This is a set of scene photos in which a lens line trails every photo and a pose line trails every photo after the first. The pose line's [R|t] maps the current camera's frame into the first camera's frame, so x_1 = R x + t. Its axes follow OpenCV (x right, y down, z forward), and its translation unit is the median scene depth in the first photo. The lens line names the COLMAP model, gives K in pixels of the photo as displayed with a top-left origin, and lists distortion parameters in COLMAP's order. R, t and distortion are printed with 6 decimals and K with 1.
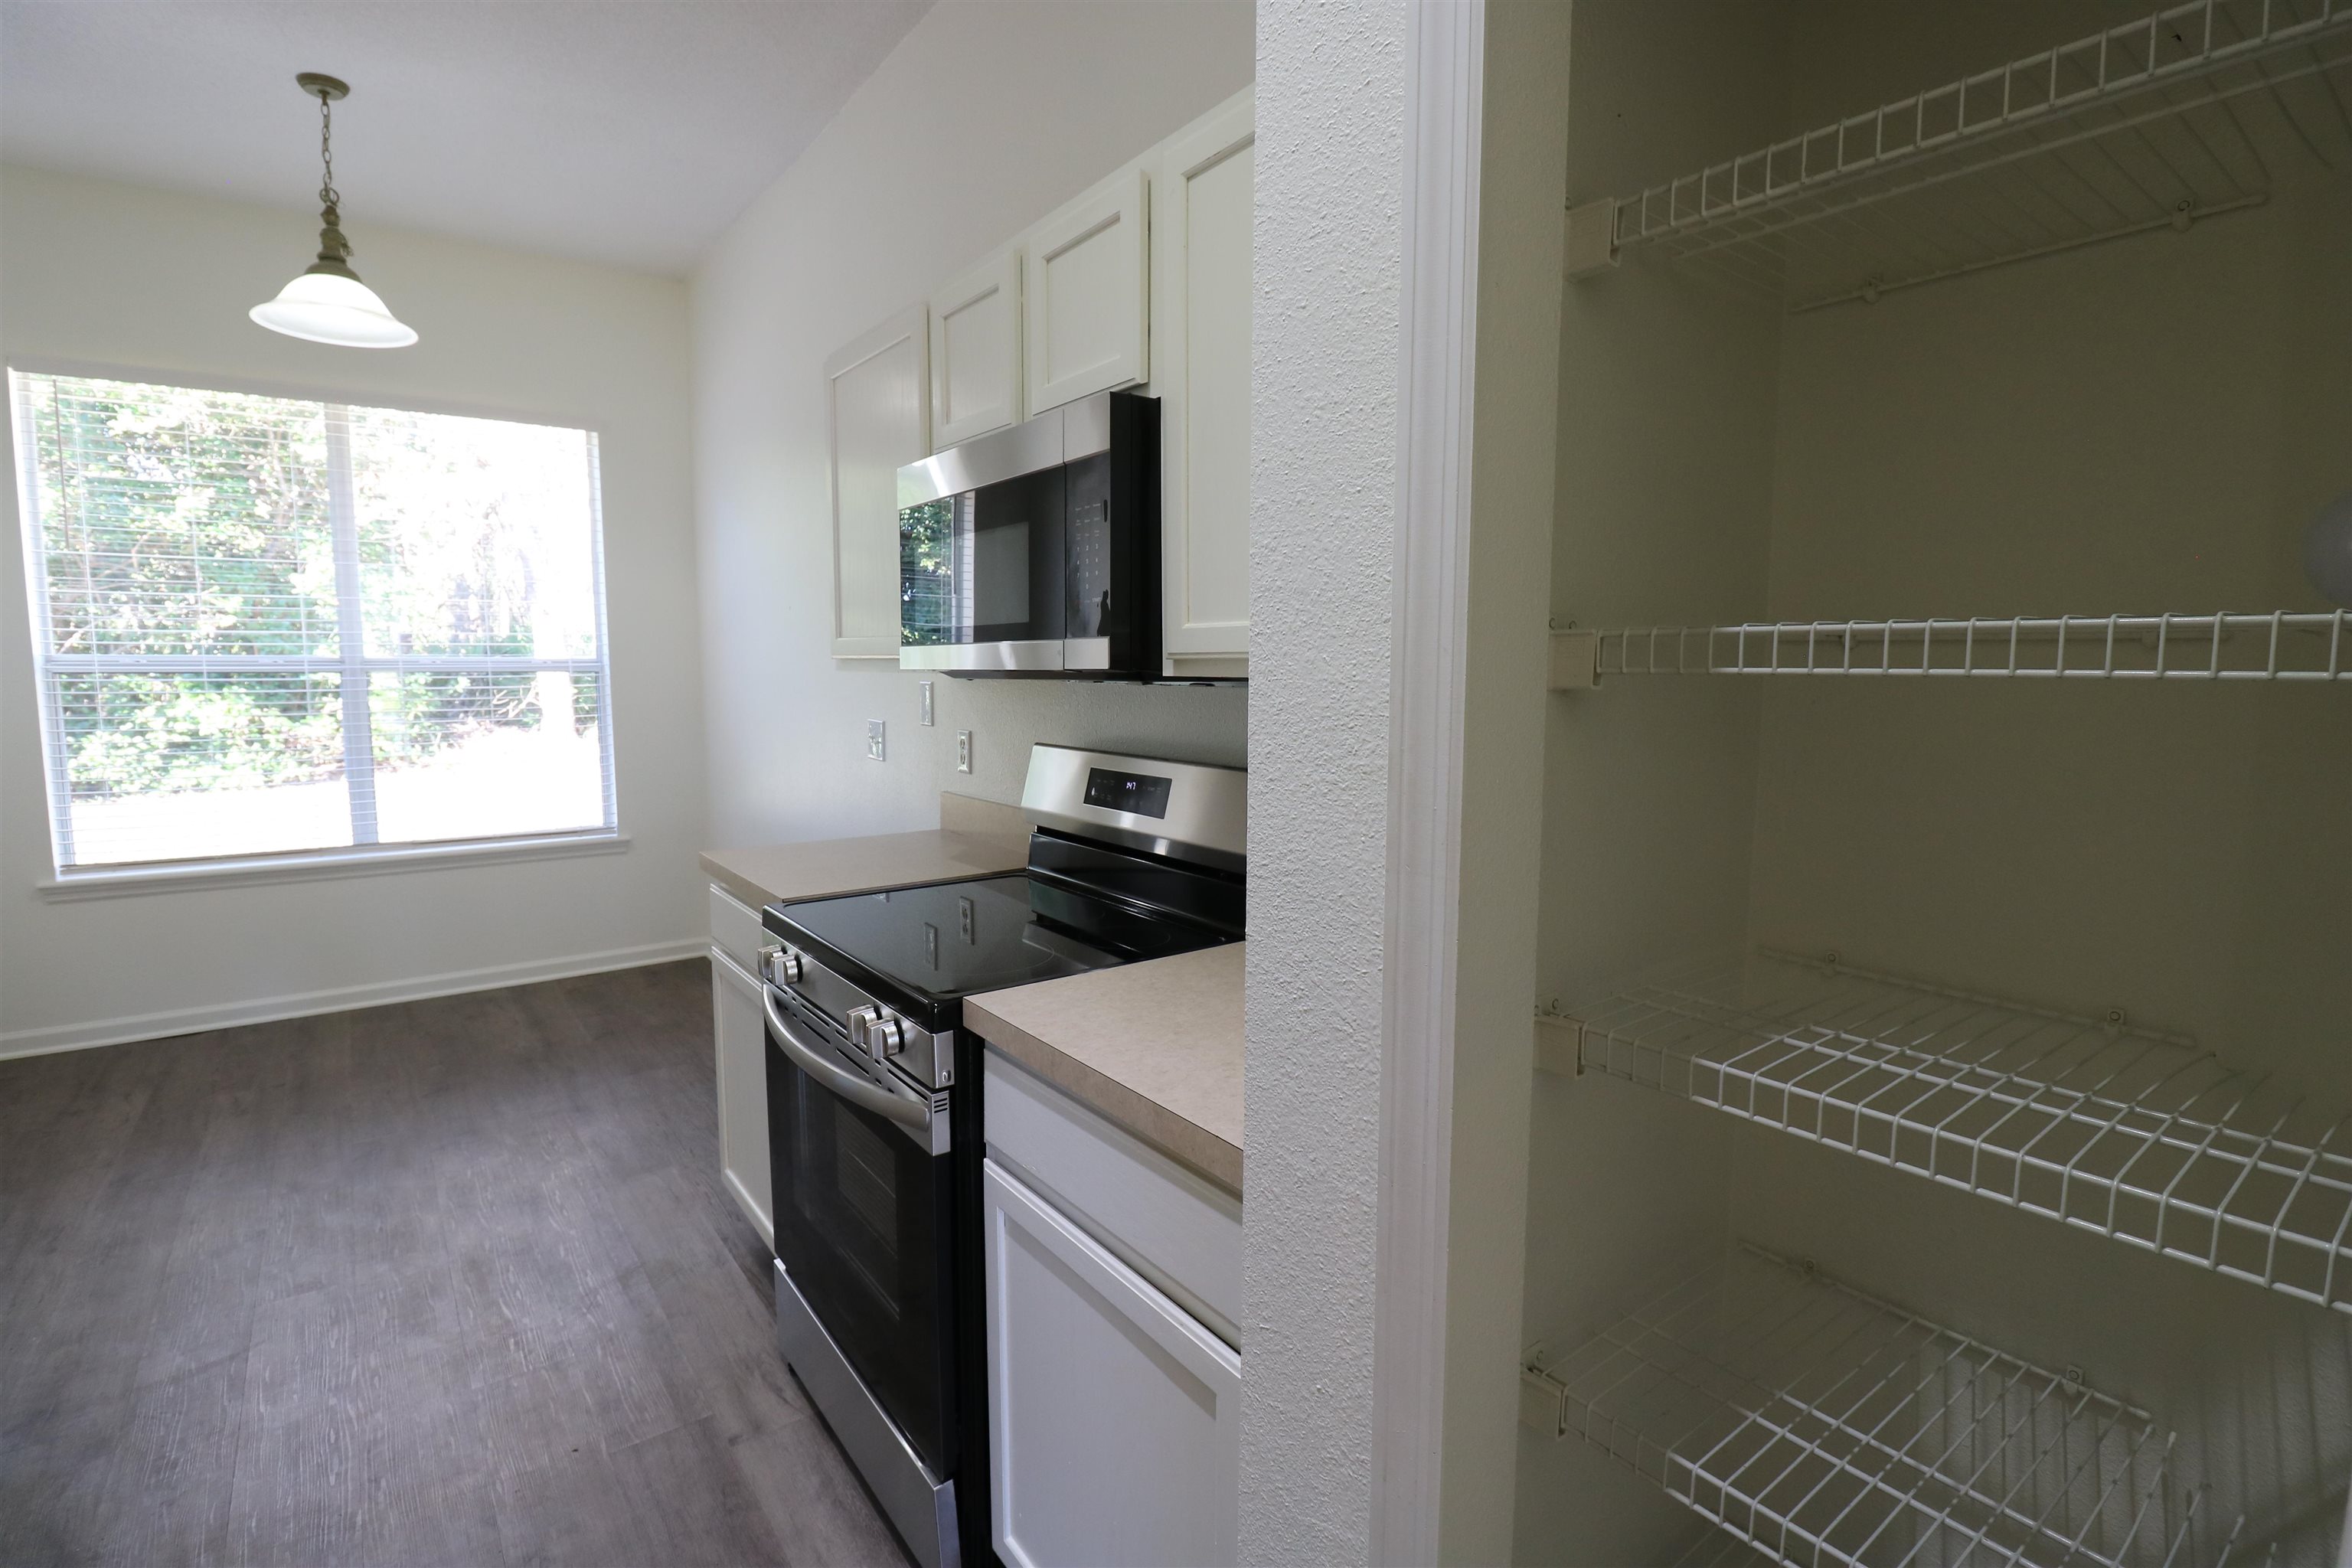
lens RADIAL K [[1095.4, 0, 1181.8], [0, 1095.4, 779.4], [0, 0, 1]] dist [-0.015383, -0.006978]
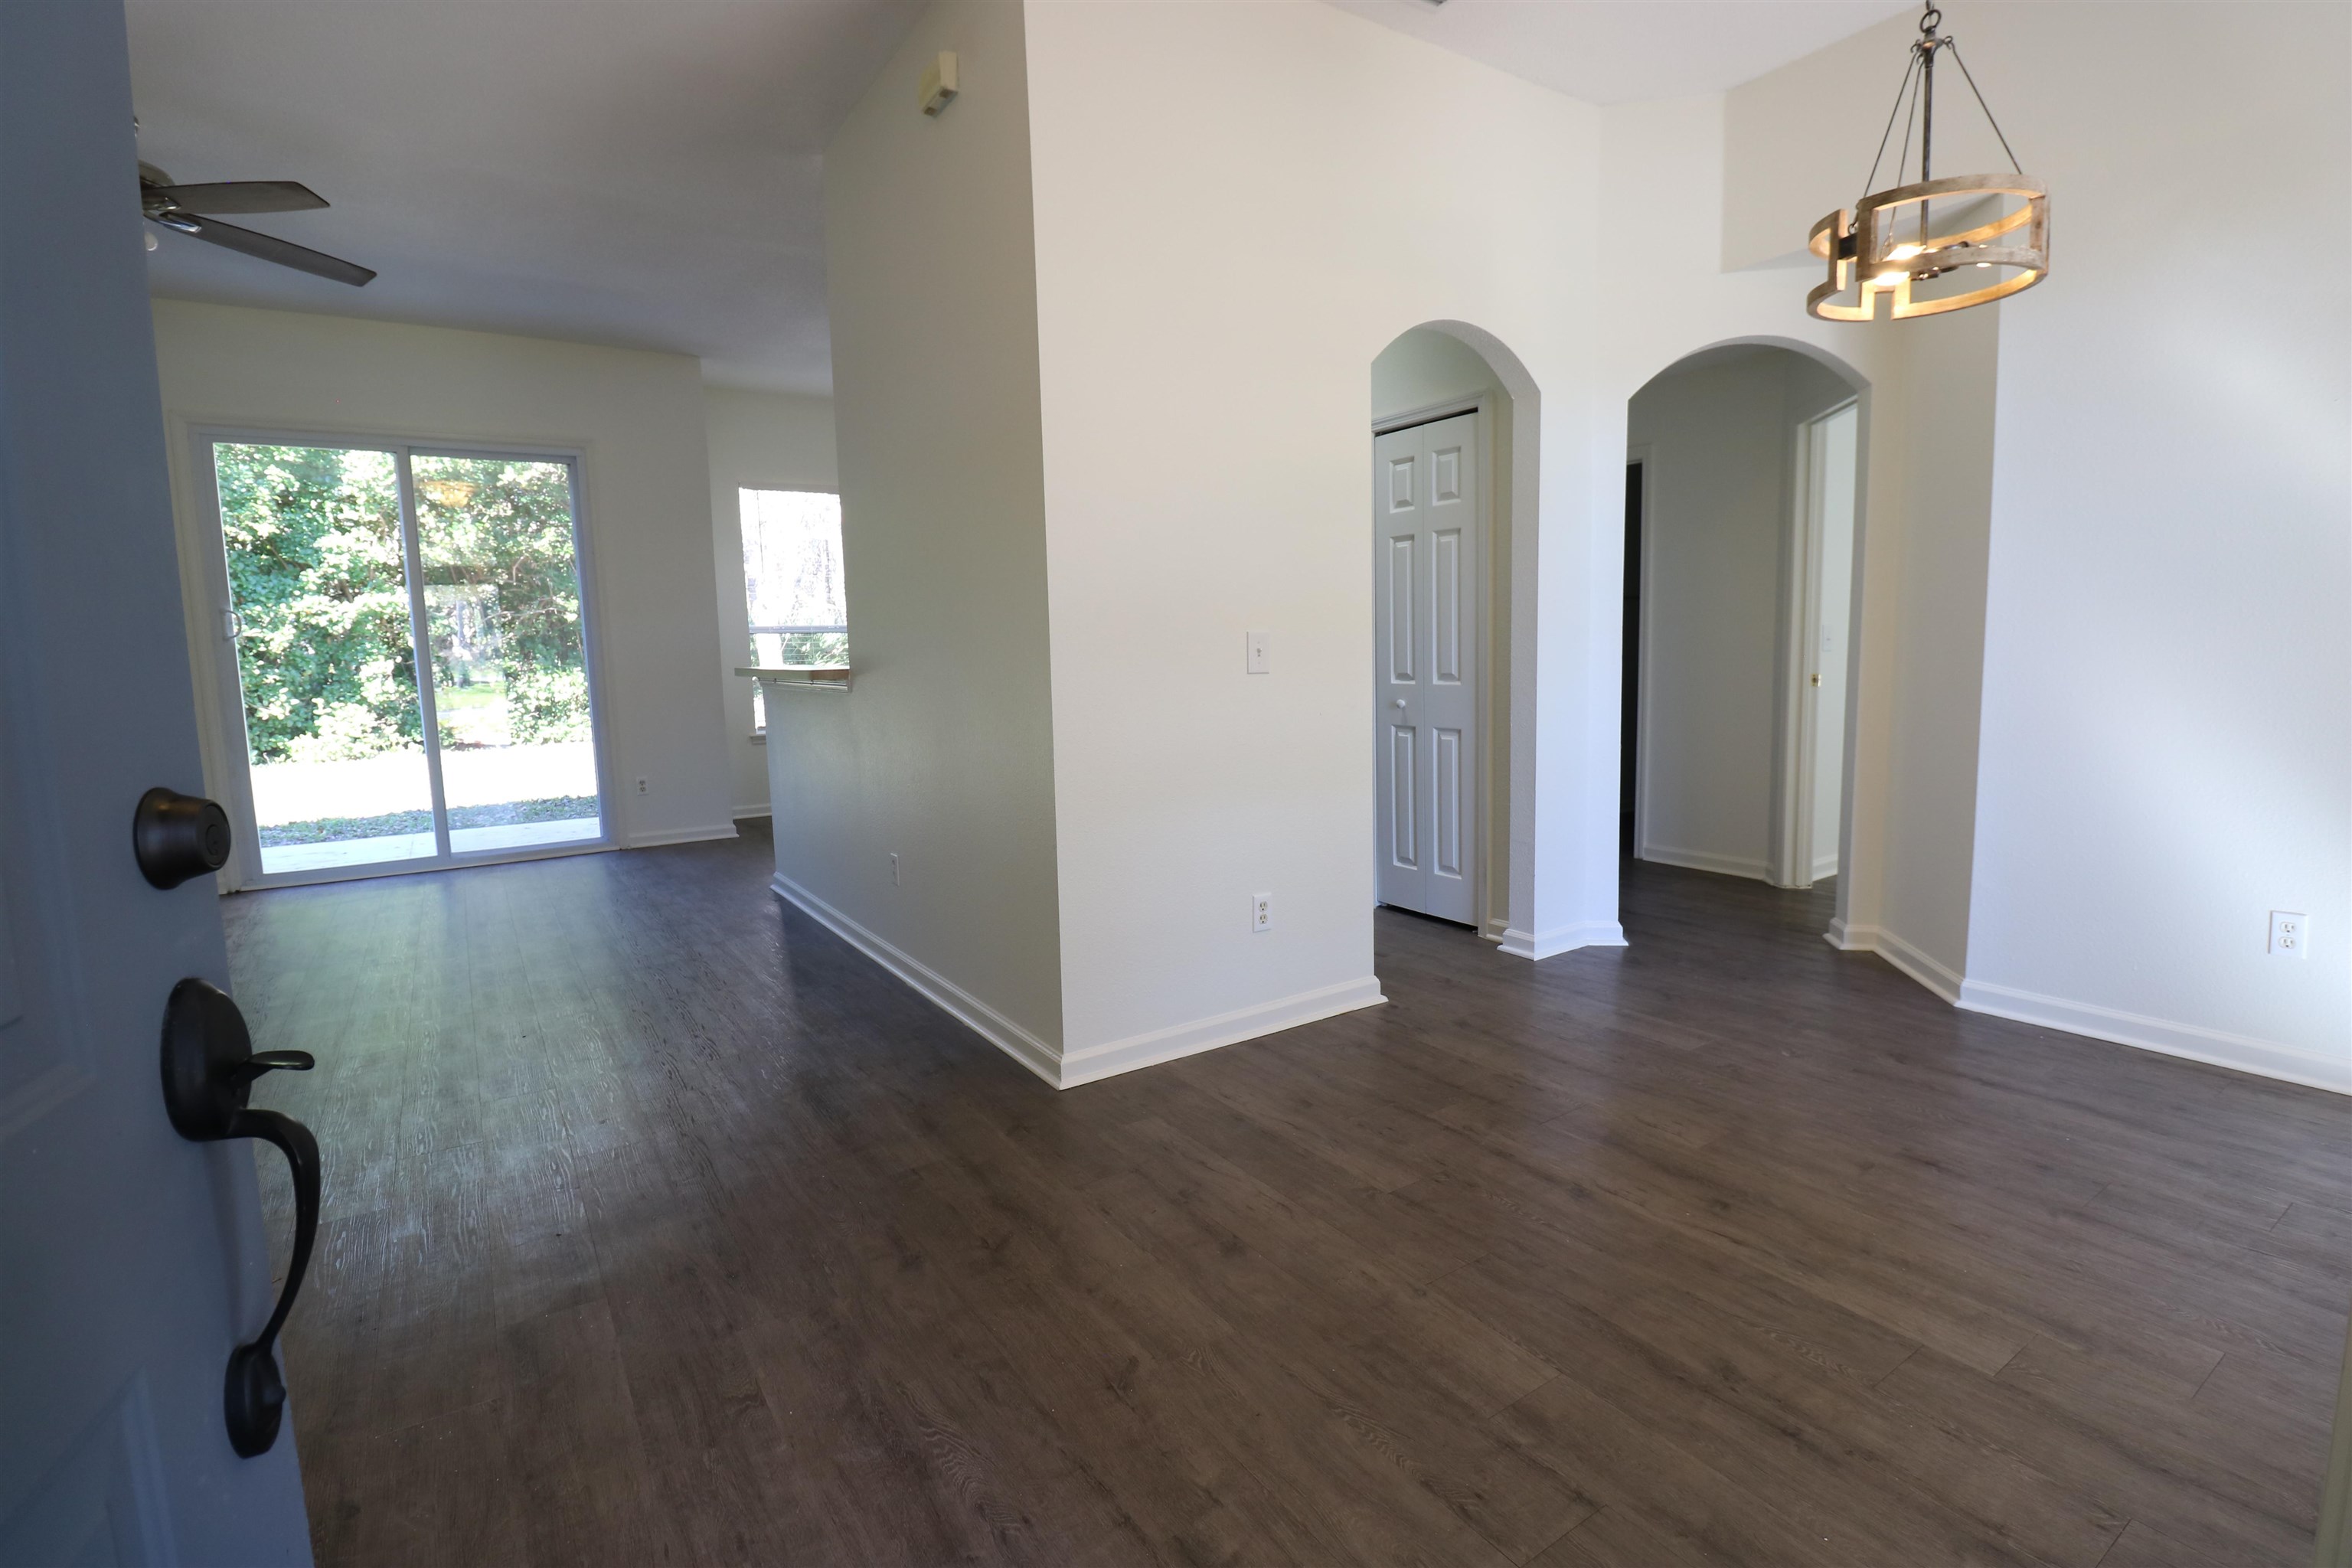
lens RADIAL K [[1095.4, 0, 1195.7], [0, 1095.4, 776.5], [0, 0, 1]] dist [-0.015383, -0.006978]
pose [[0.998252, -0.026464, -0.052842, -0.033388], [0.027415, 0.999473, 0.017358, 0.055140], [0.052355, -0.018776, 0.998452, -0.356683]]
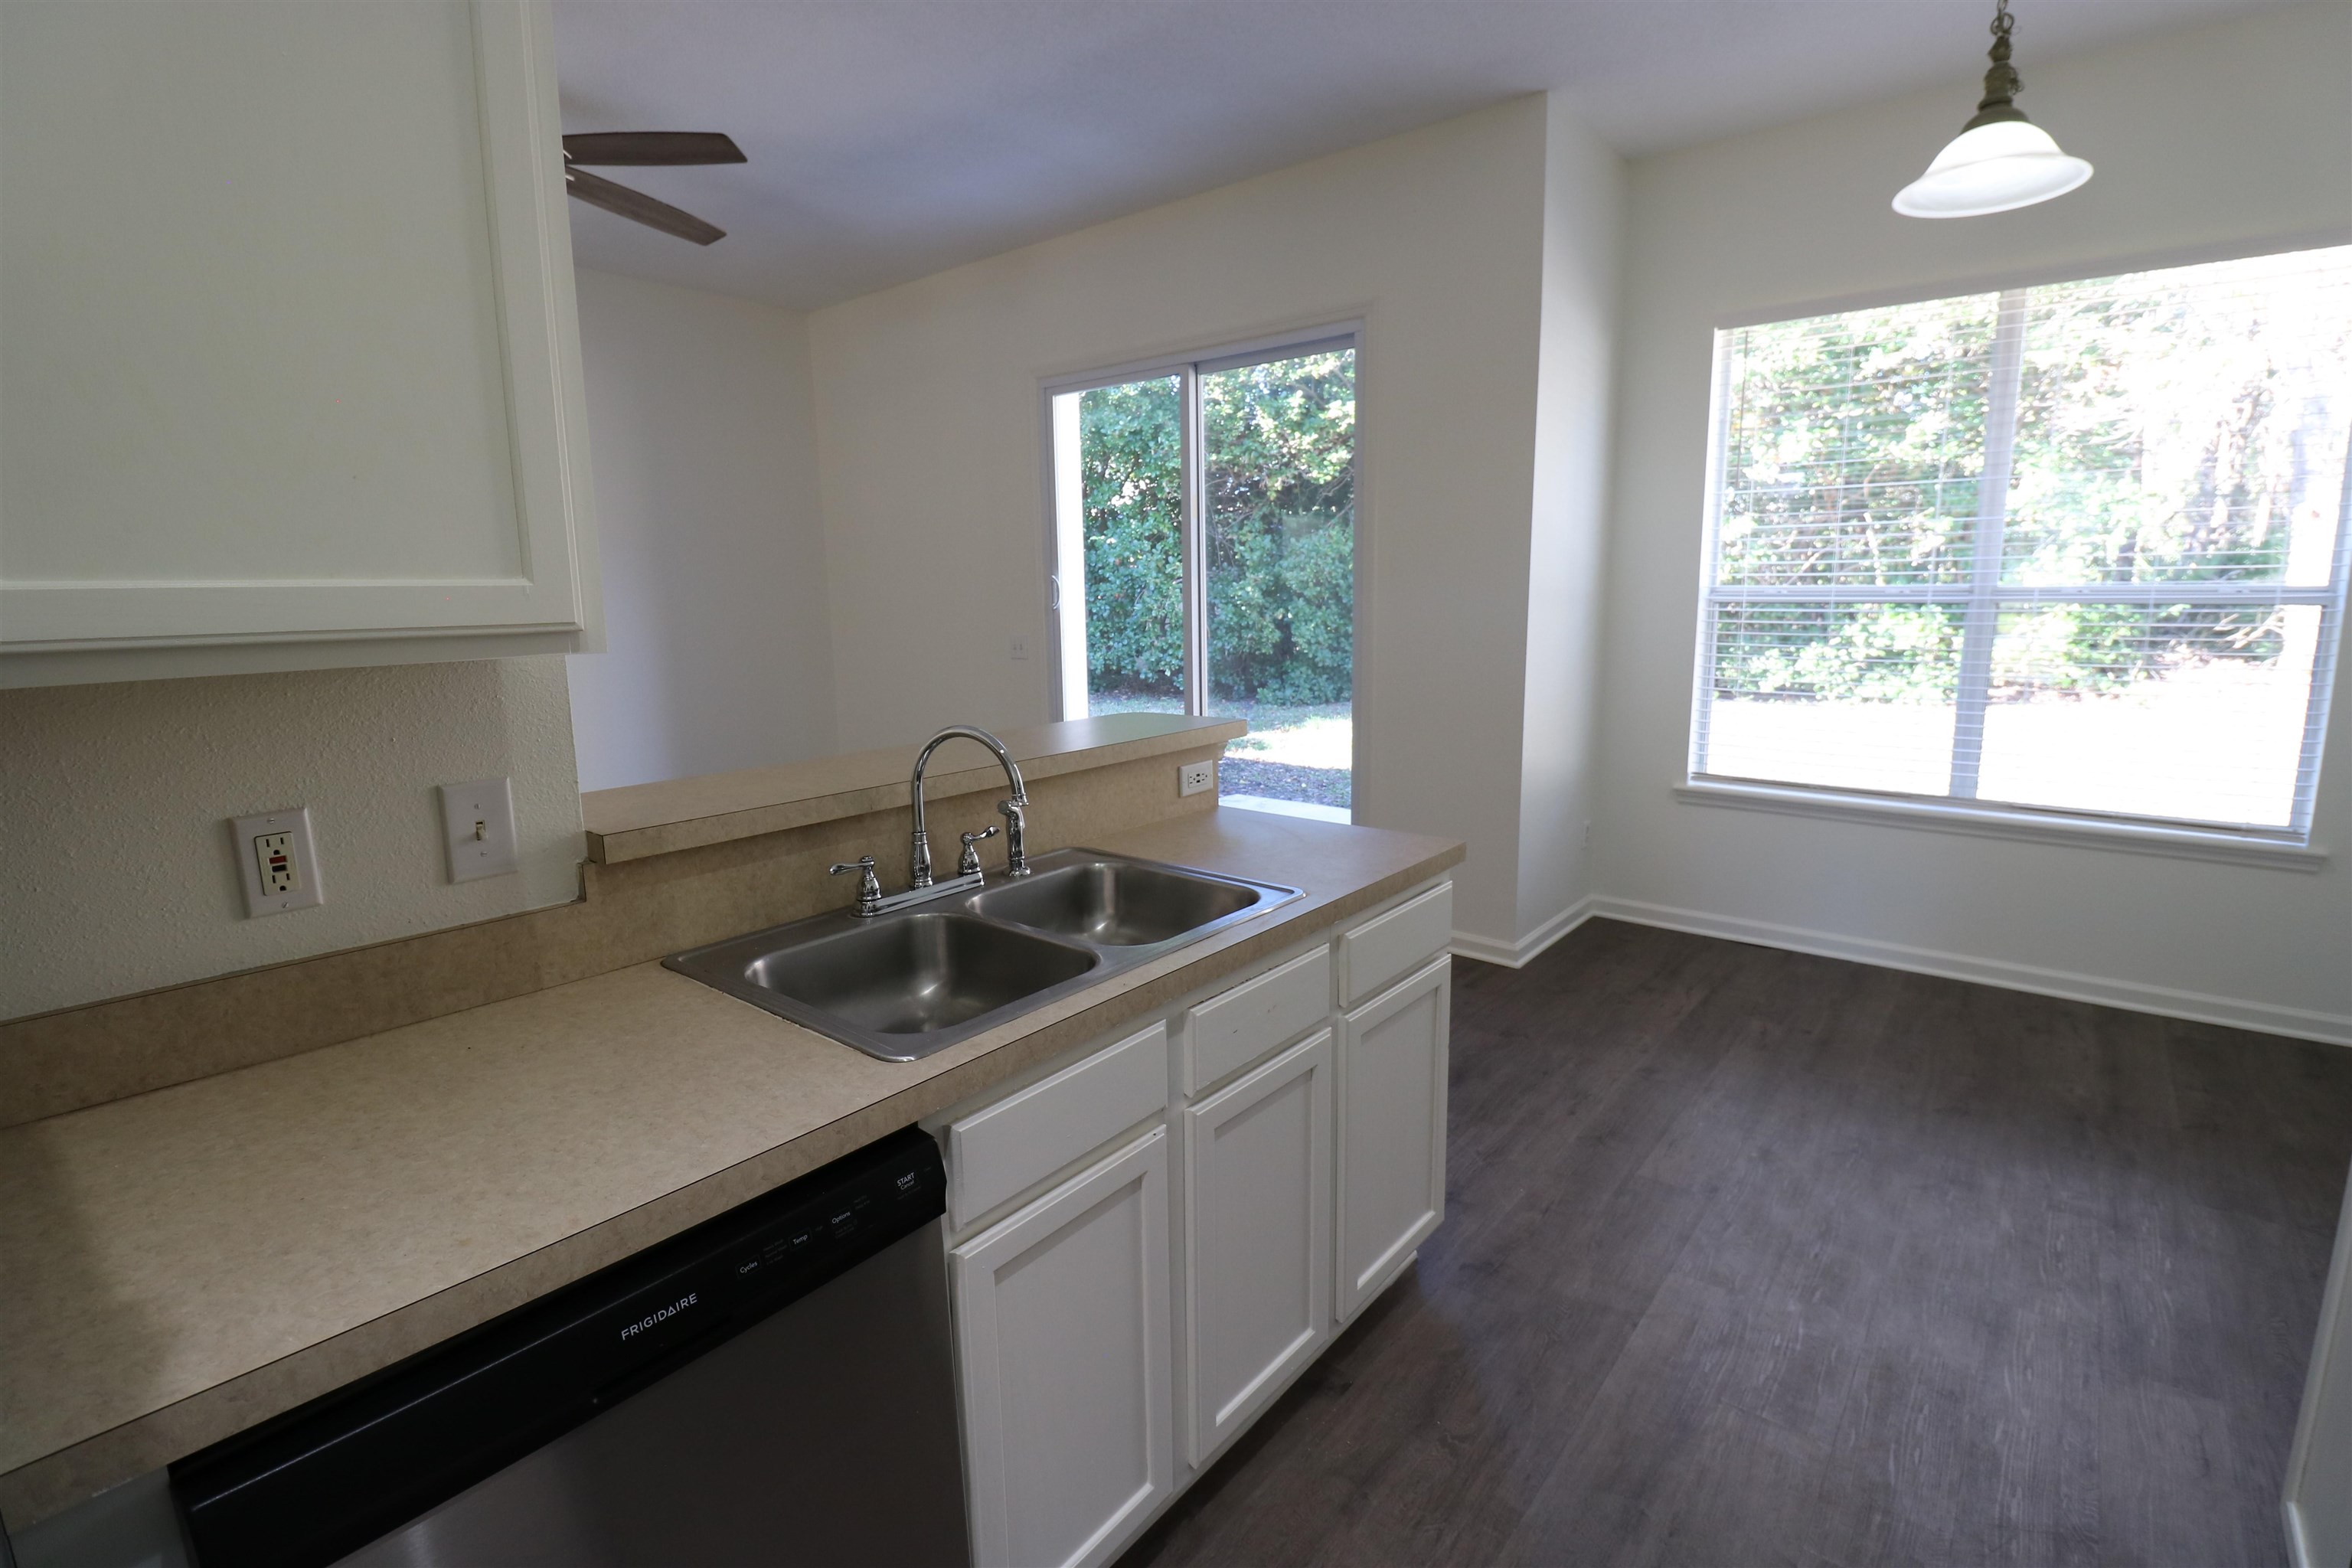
lens RADIAL K [[1095.4, 0, 1185.5], [0, 1095.4, 777.1], [0, 0, 1]] dist [-0.015383, -0.006978]
pose [[0.232082, 0.159157, -0.959587, -0.018443], [-0.086358, 0.985998, 0.142652, -0.011196], [0.968855, 0.049761, 0.242577, 0.063699]]
